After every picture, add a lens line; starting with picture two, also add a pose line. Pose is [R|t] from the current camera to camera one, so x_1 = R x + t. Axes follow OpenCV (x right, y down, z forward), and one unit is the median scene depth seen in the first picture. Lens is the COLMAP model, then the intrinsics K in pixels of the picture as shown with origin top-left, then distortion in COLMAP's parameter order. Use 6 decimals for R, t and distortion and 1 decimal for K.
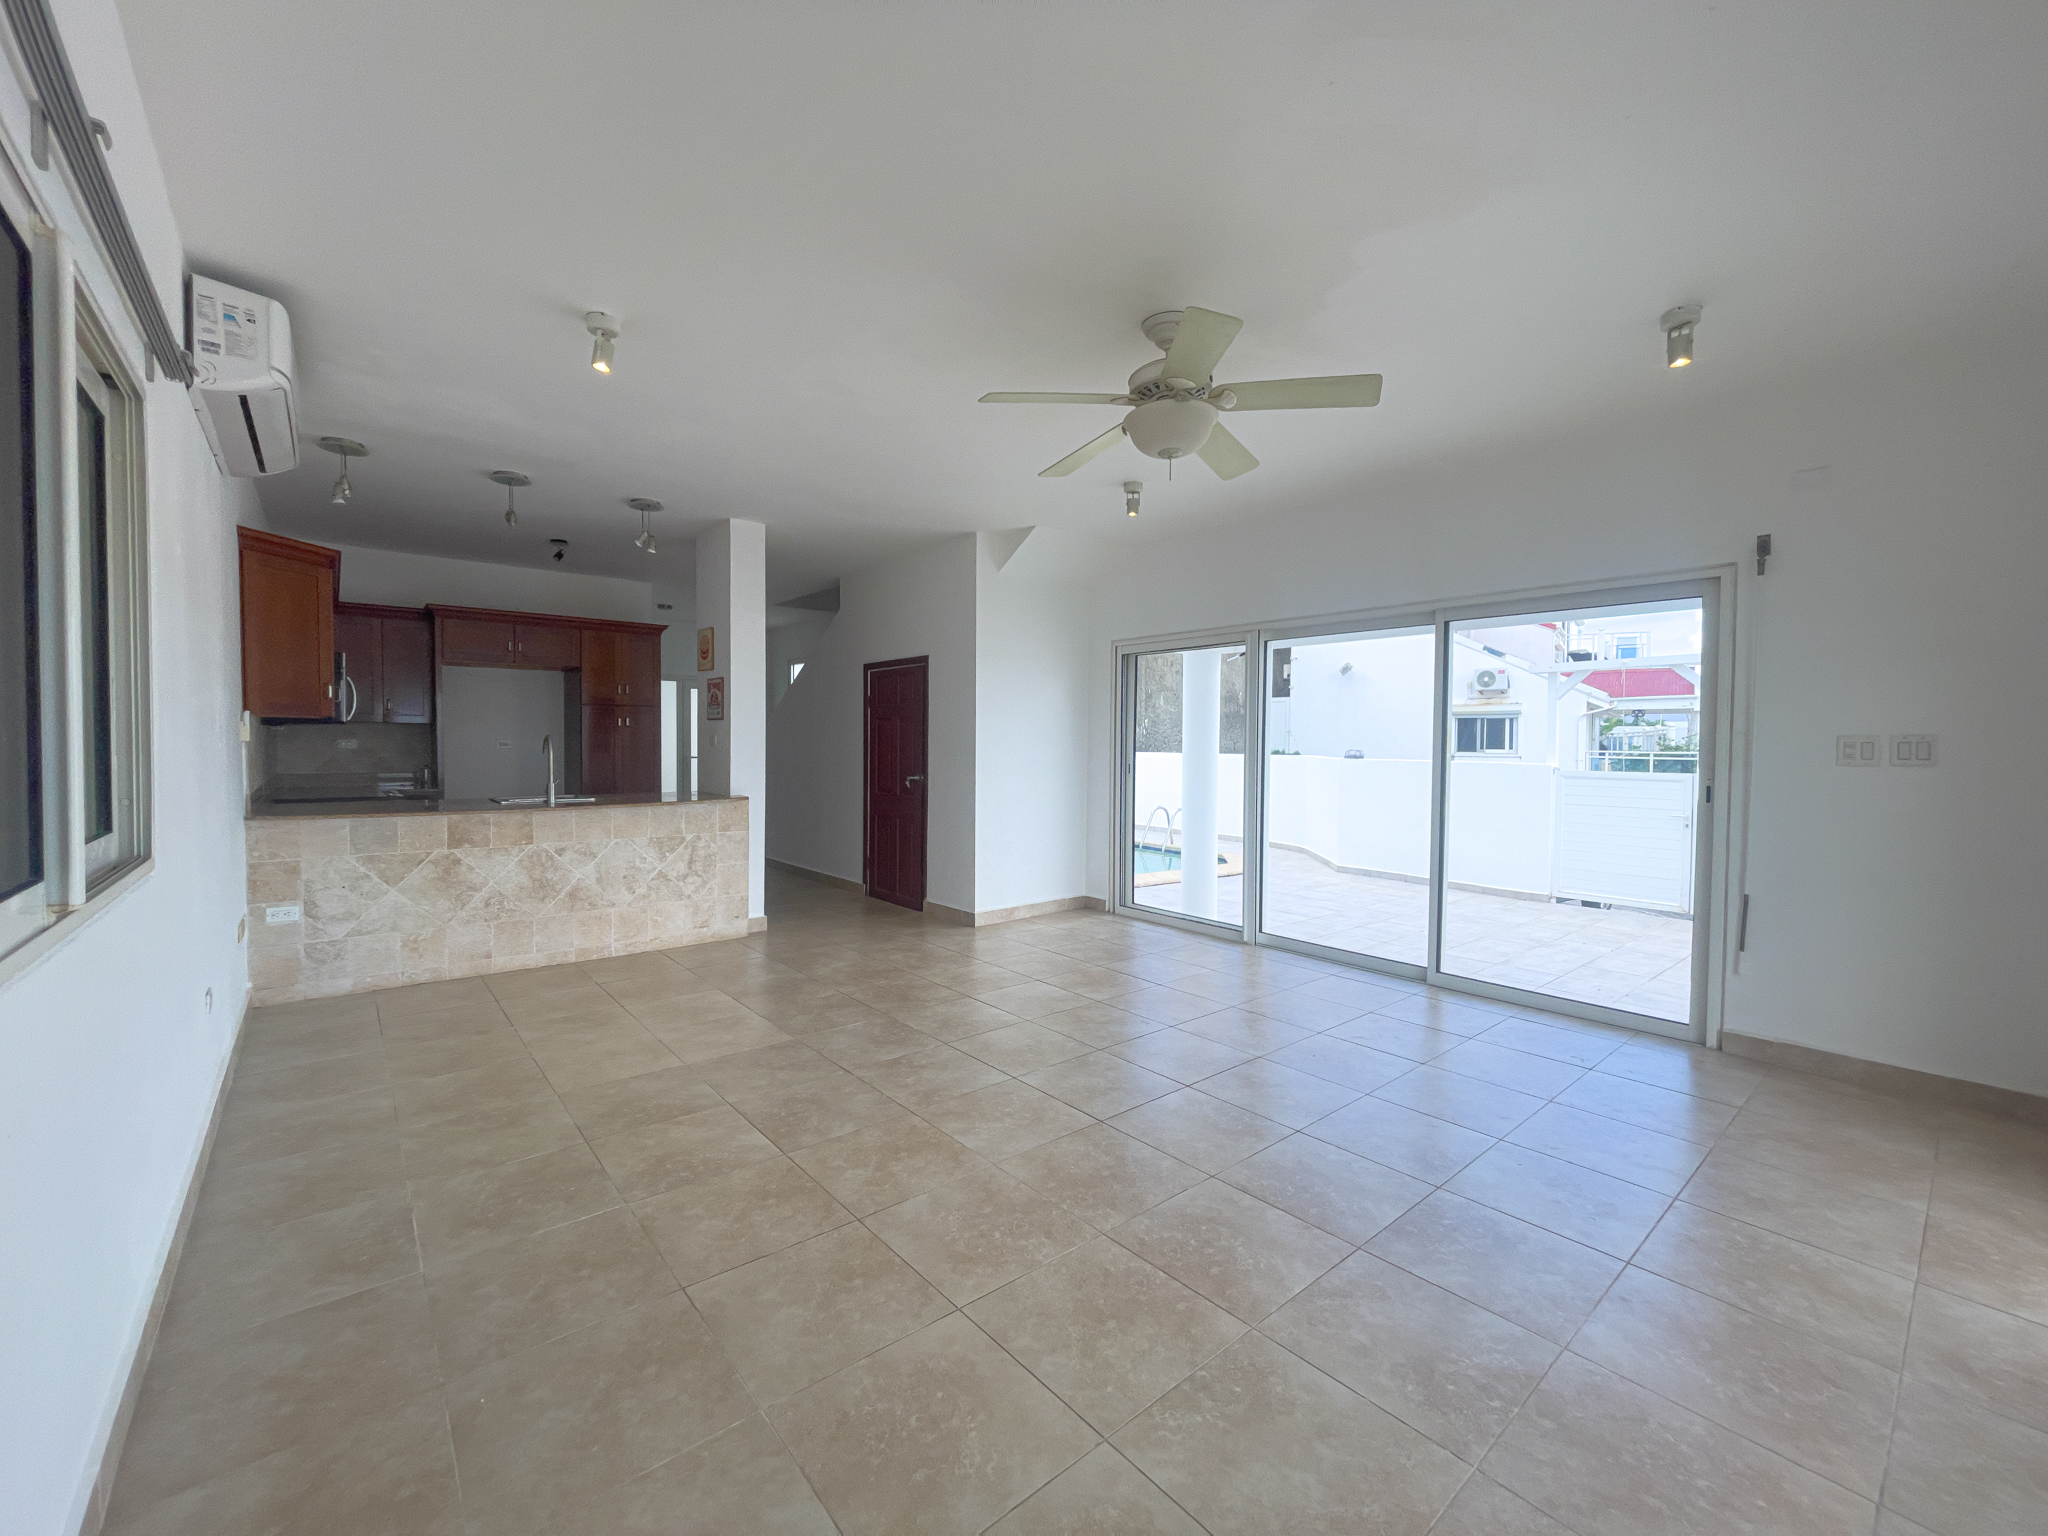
lens RADIAL K [[820.5, 0, 1037.2], [0, 820.5, 760.6], [0, 0, 1]] dist [-0.000413, 0.000134]
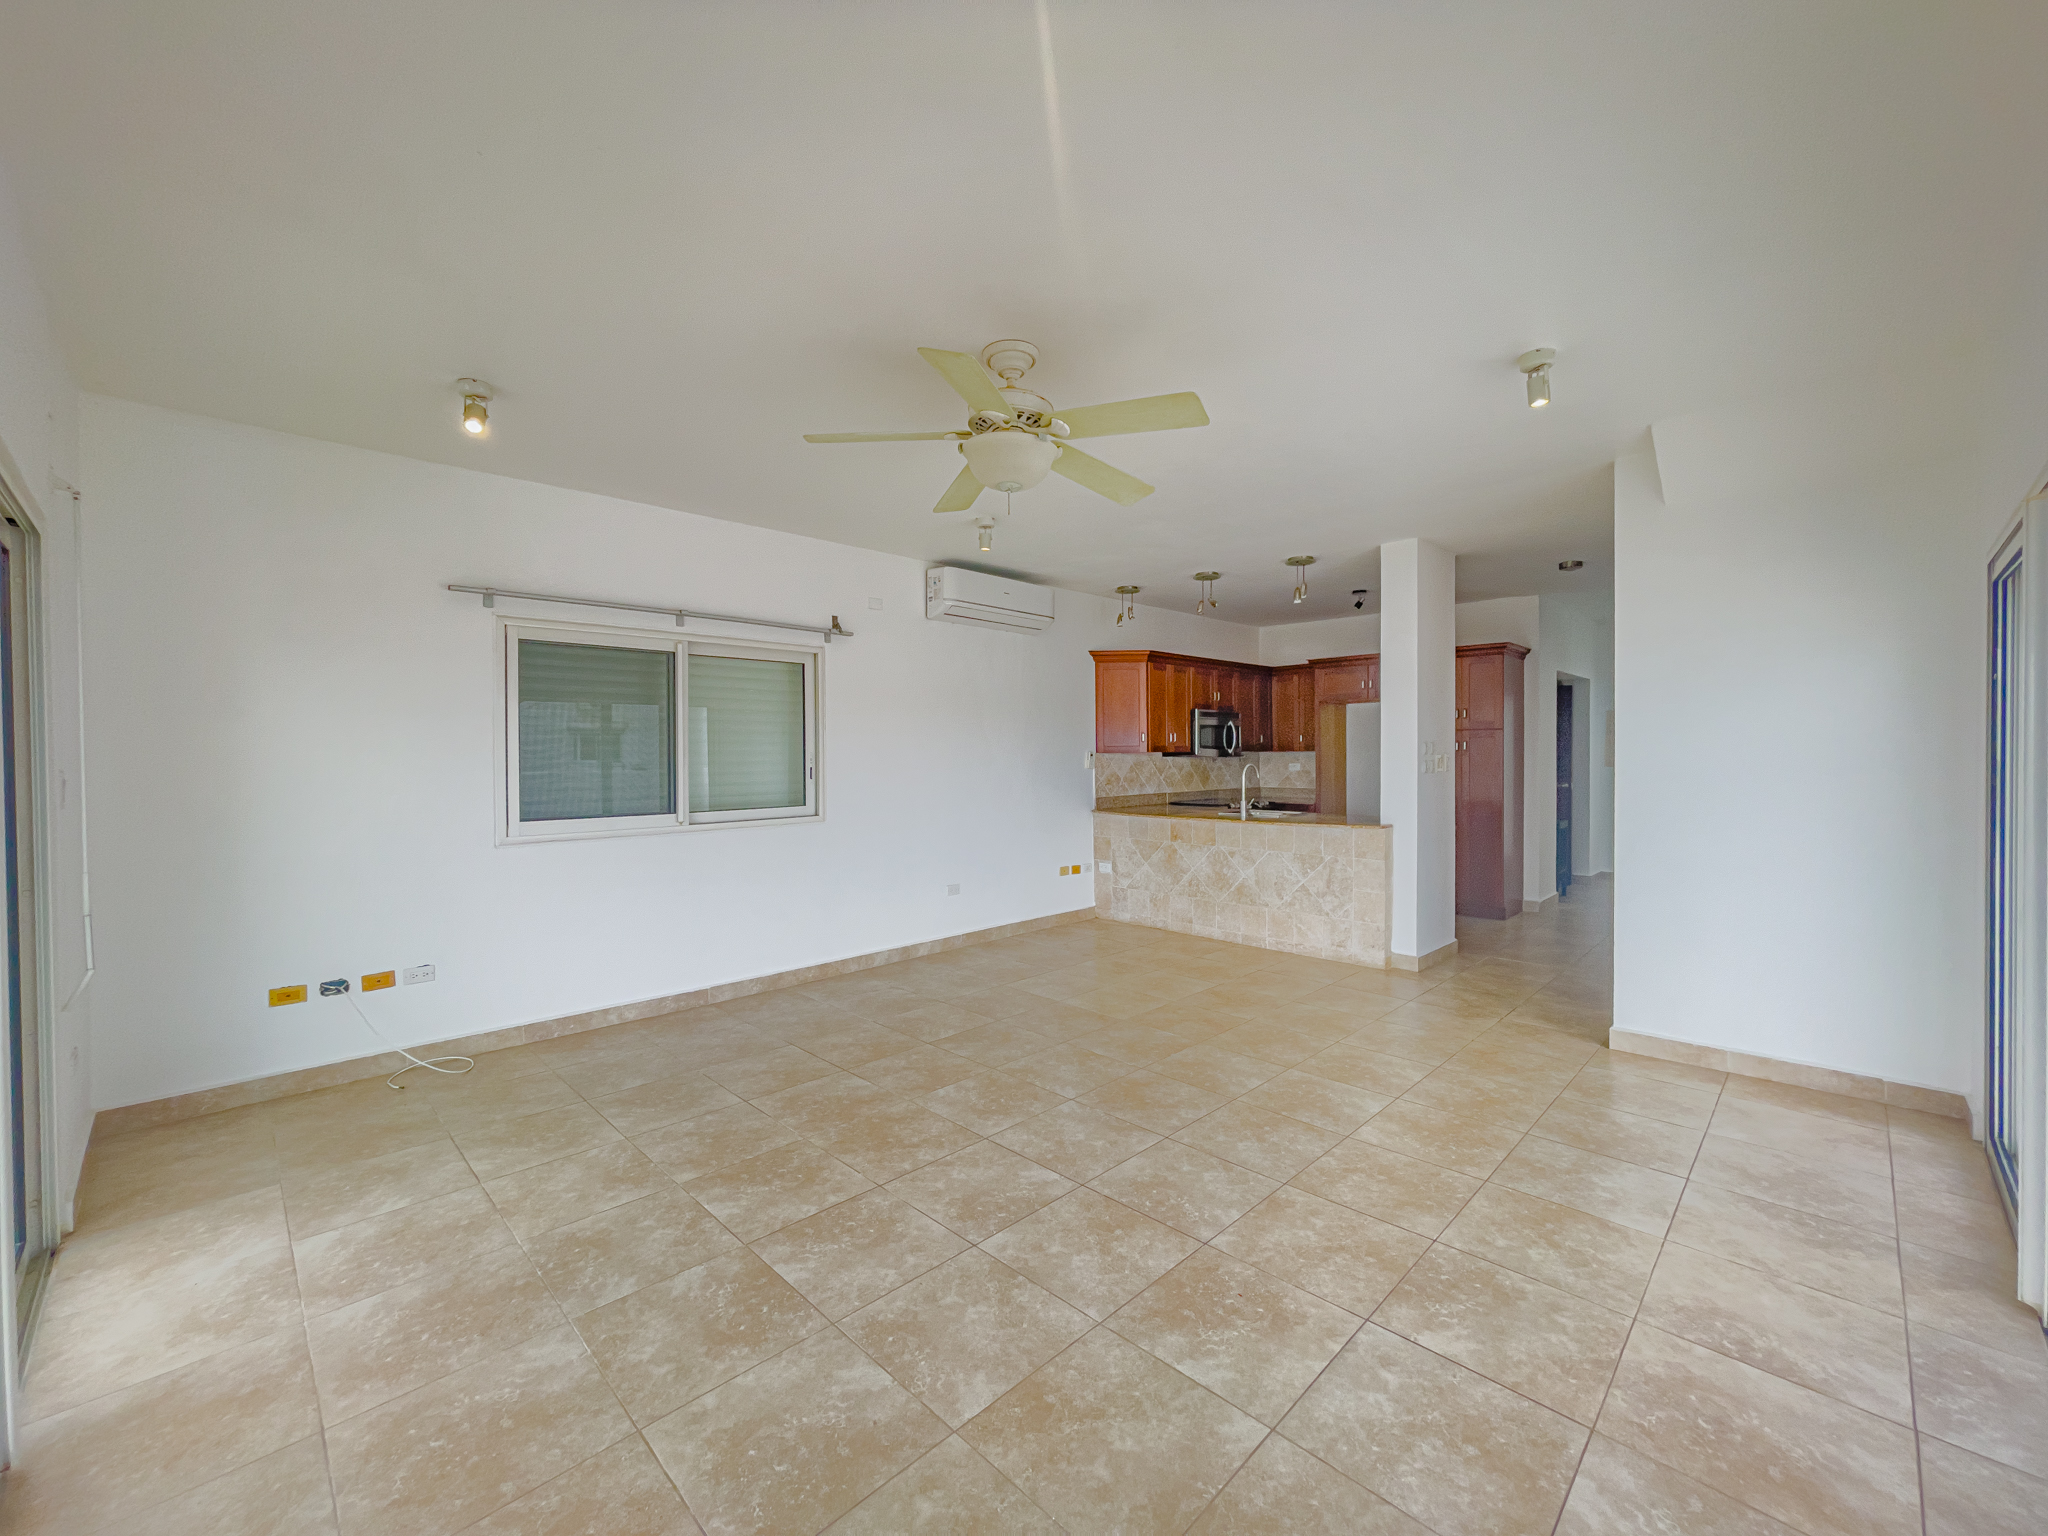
lens RADIAL K [[830.6, 0, 1024.0], [0, 830.6, 768.0], [0, 0, 1]] dist [-0.003050, -0.000002]
pose [[0.073761, 0.010362, -0.997222, 0.742301], [-0.014696, 0.999849, 0.009302, -0.034446], [0.997168, 0.013969, 0.073902, 0.619227]]
